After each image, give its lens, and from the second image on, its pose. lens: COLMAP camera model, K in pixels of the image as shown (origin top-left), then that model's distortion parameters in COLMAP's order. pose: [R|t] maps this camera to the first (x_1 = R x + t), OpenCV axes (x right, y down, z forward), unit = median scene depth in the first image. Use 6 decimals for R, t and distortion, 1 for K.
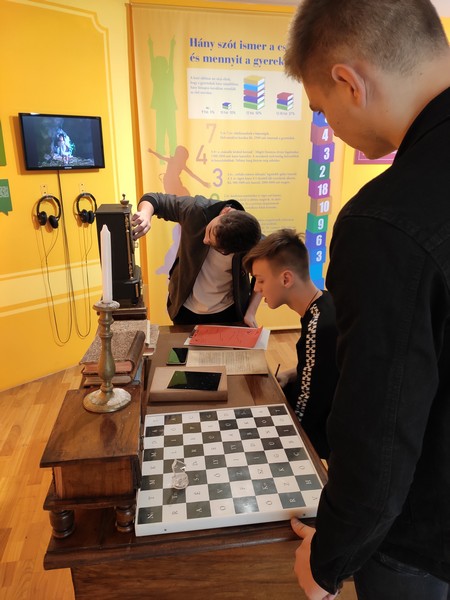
lens RADIAL K [[448.8, 0, 222.8], [0, 448.8, 305.2], [0, 0, 1]] dist [-0.001179, -0.057579]
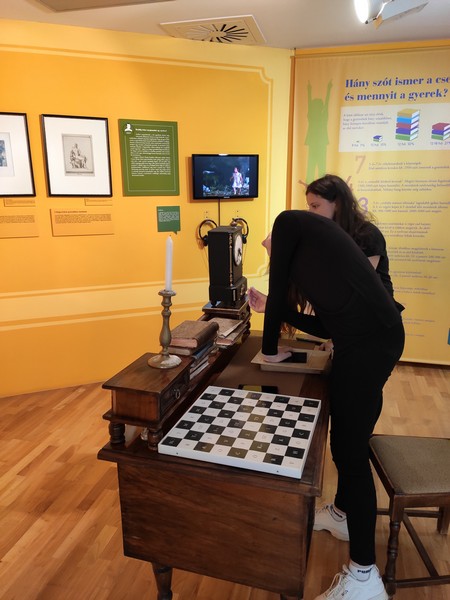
lens RADIAL K [[448.8, 0, 221.1], [0, 448.8, 301.2], [0, 0, 1]] dist [-0.001179, -0.057579]
pose [[0.902861, 0.092454, -0.419874, 0.158790], [-0.120371, 0.991906, -0.040423, 0.020484], [0.412738, 0.087037, 0.906682, -0.072968]]
